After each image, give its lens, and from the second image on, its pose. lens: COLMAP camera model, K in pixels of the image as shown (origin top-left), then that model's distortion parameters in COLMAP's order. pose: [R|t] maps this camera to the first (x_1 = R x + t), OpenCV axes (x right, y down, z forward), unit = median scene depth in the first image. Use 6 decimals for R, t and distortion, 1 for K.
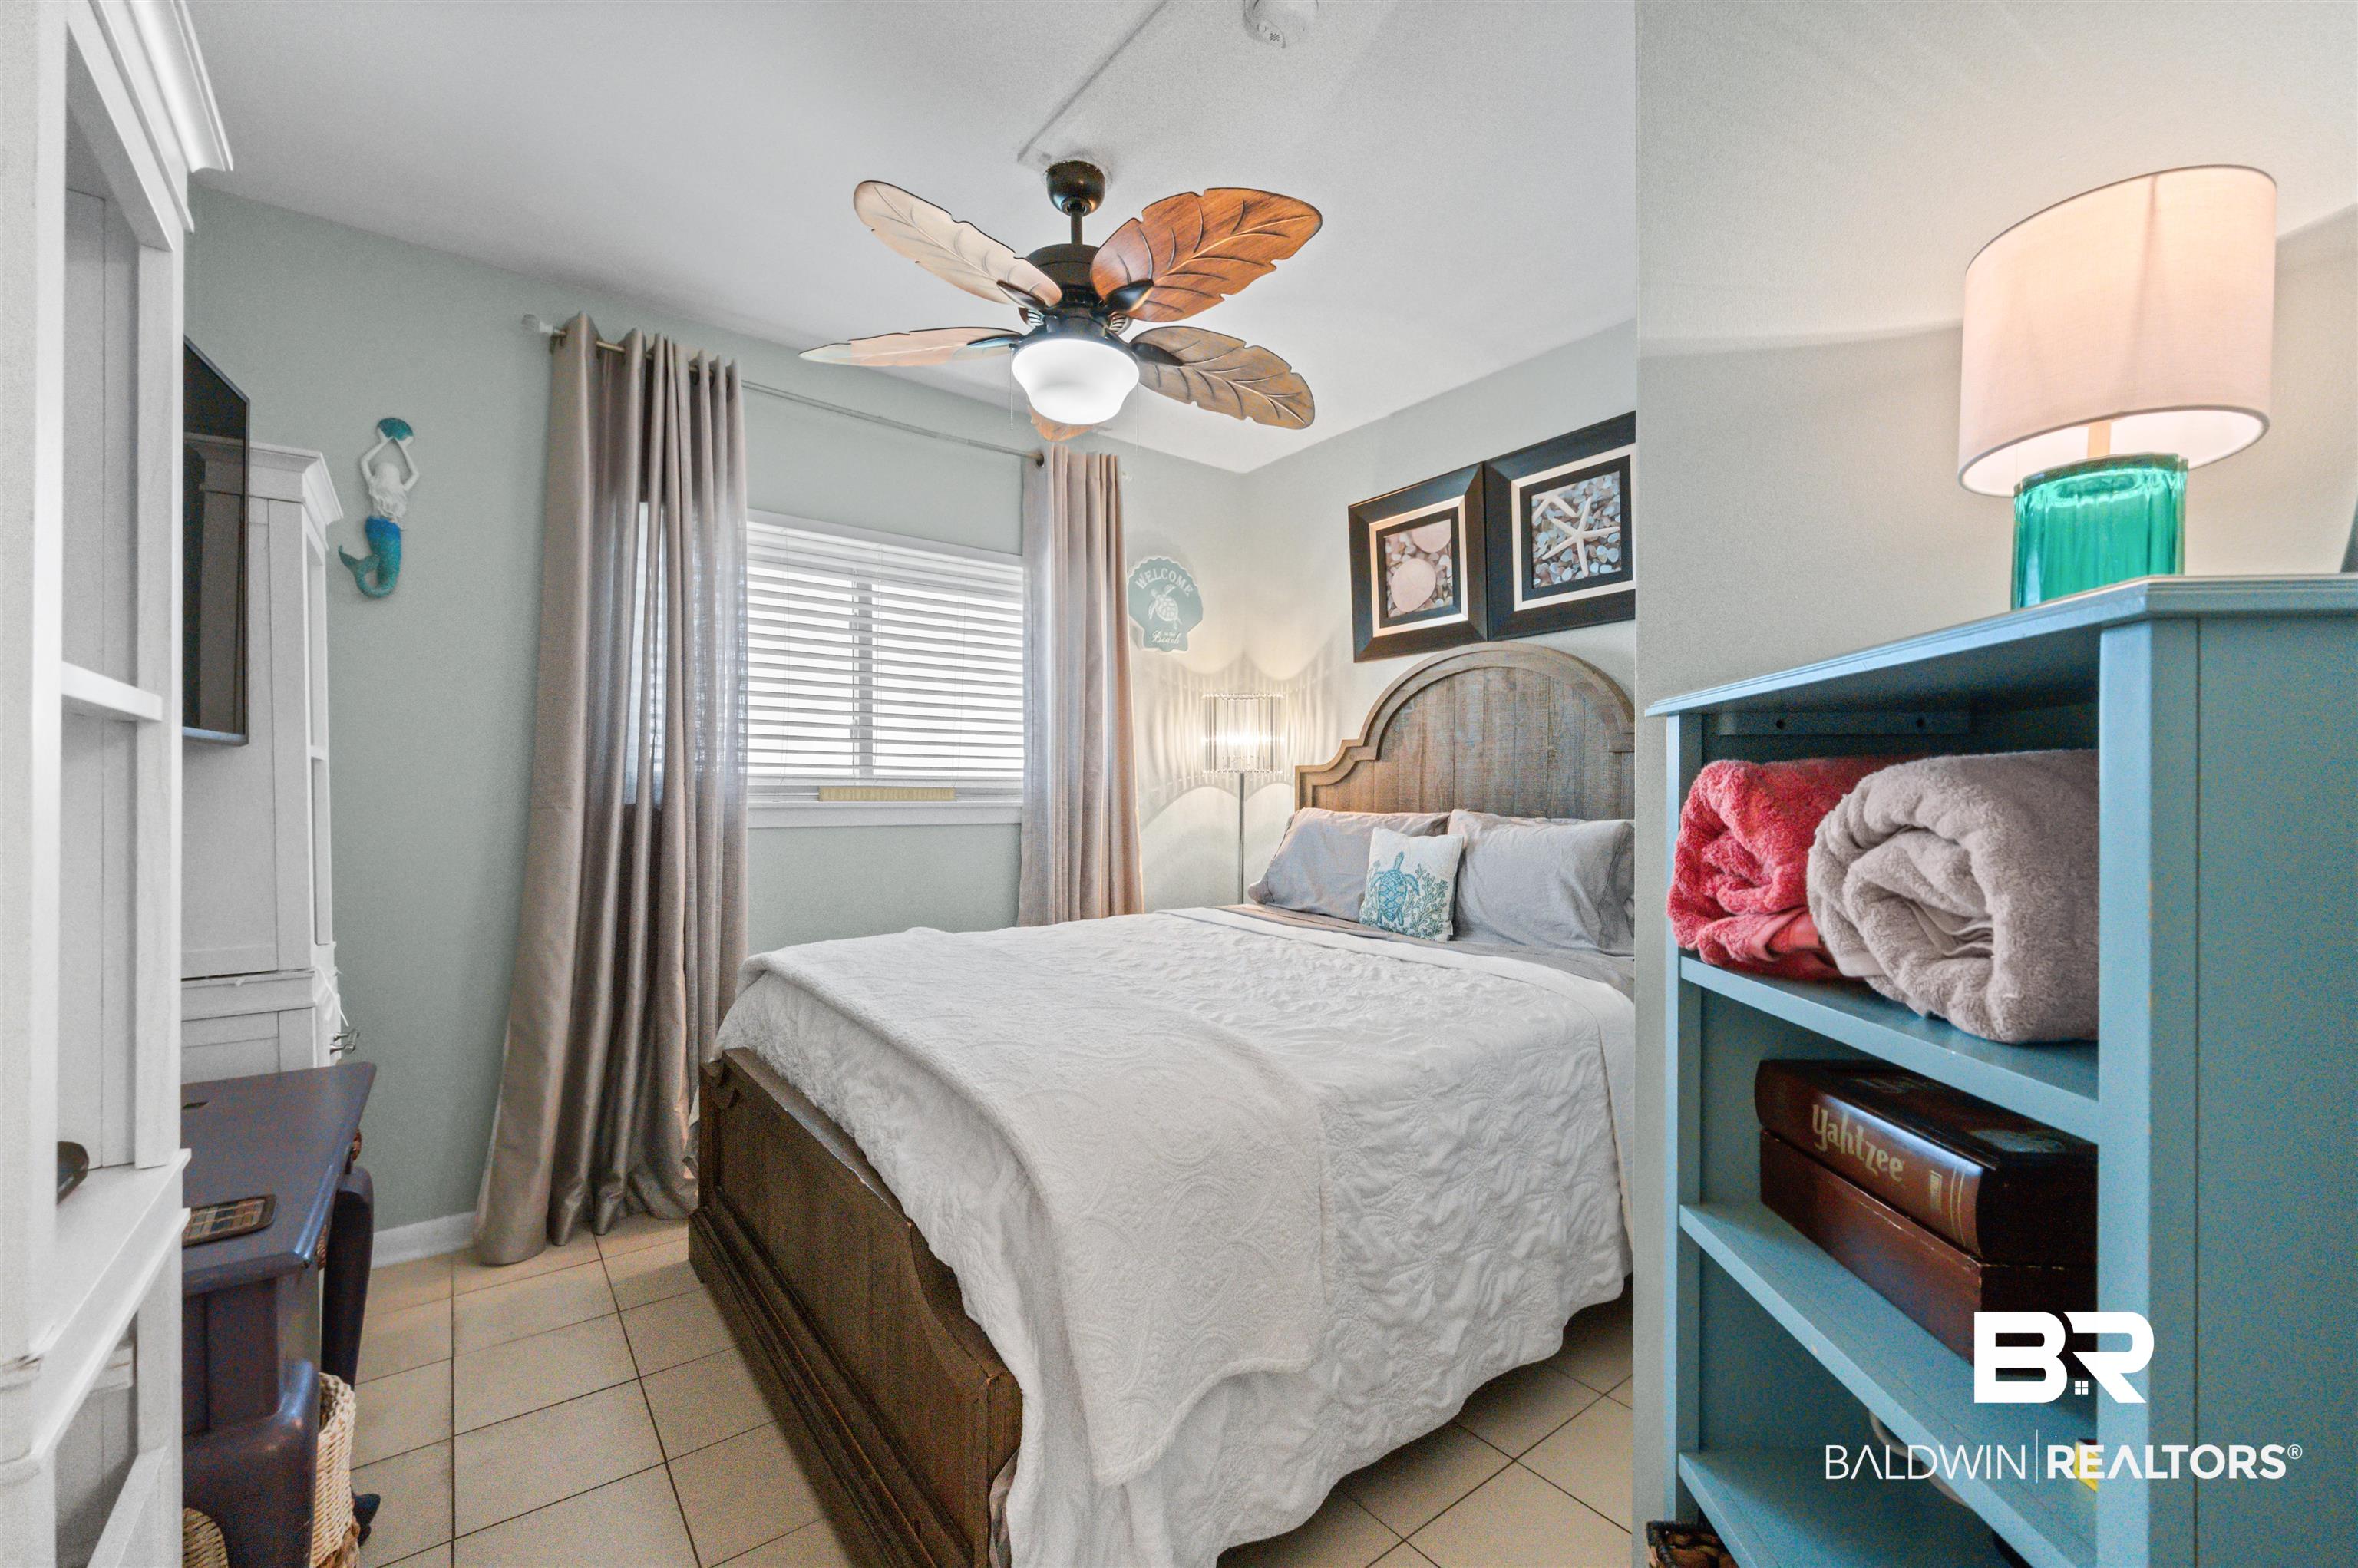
lens RADIAL K [[935.6, 0, 1179.2], [0, 935.6, 790.3], [0, 0, 1]] dist [-0.000011, 0.000049]
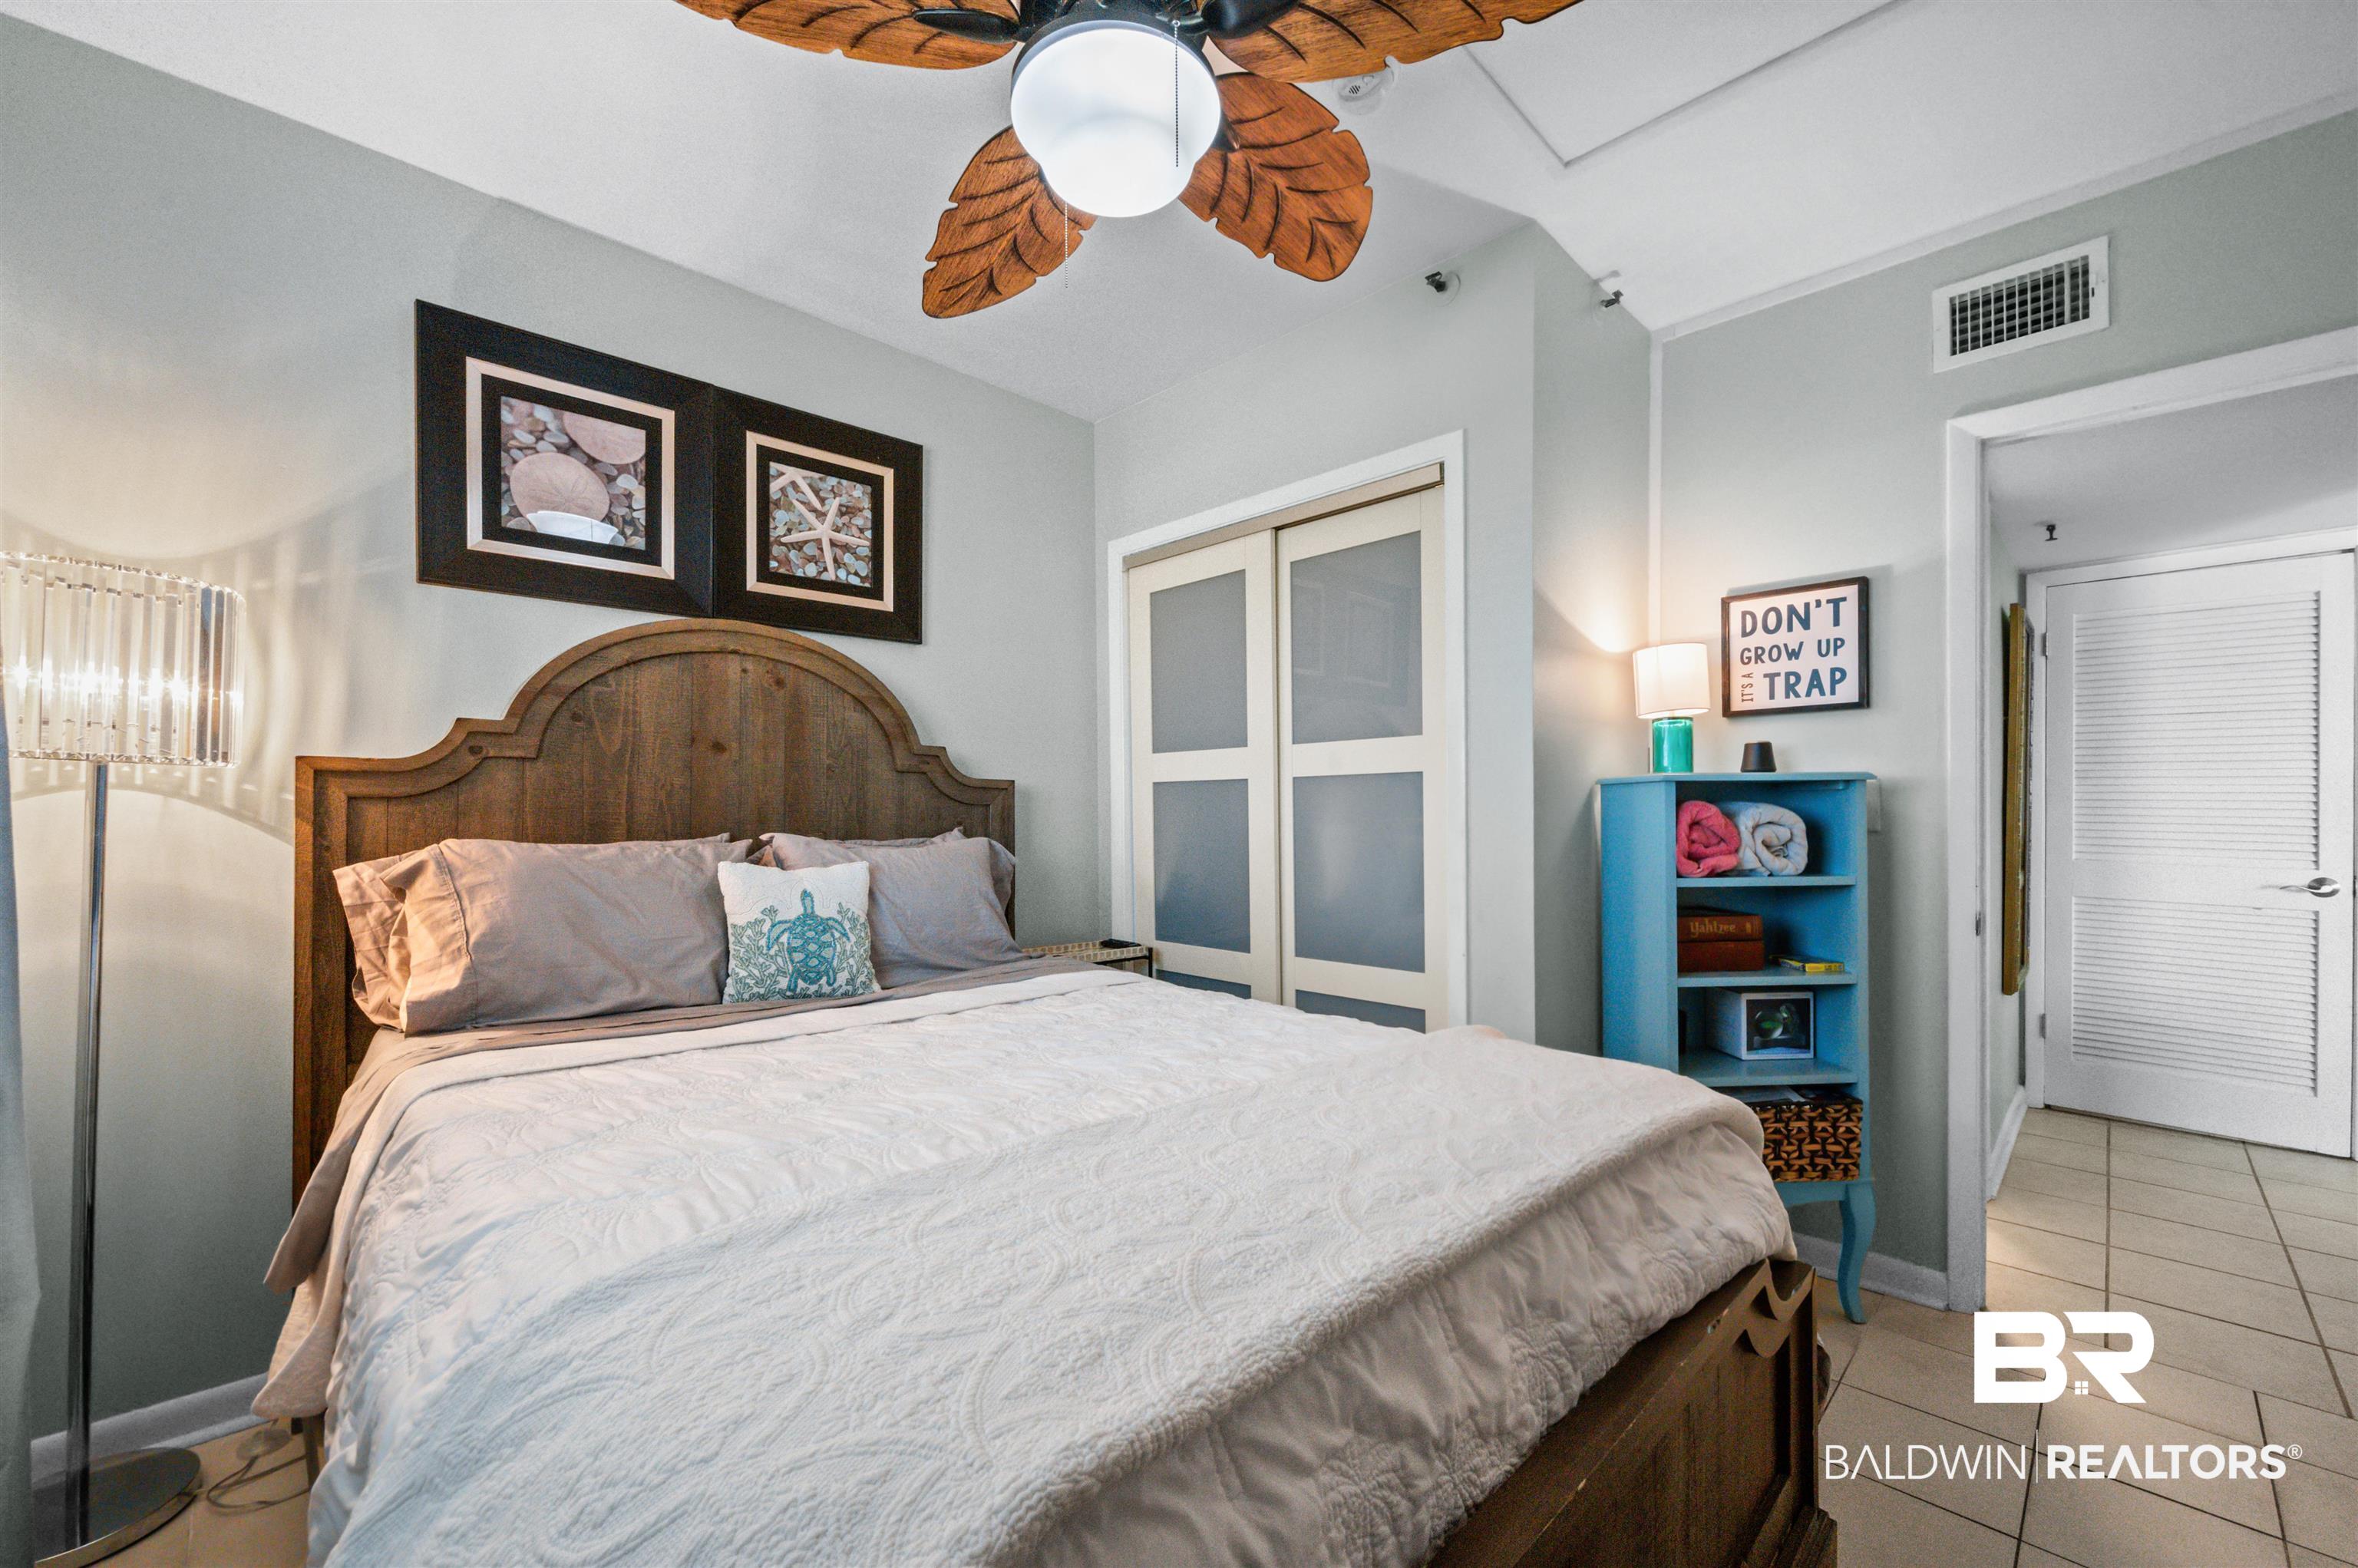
lens RADIAL K [[935.6, 0, 1181.9], [0, 935.6, 799.4], [0, 0, 1]] dist [-0.000011, 0.000049]
pose [[-0.100548, 0.016921, 0.994788, -0.496468], [-0.003244, 0.999844, -0.017335, 0.004561], [-0.994927, -0.004970, -0.100477, 0.710488]]
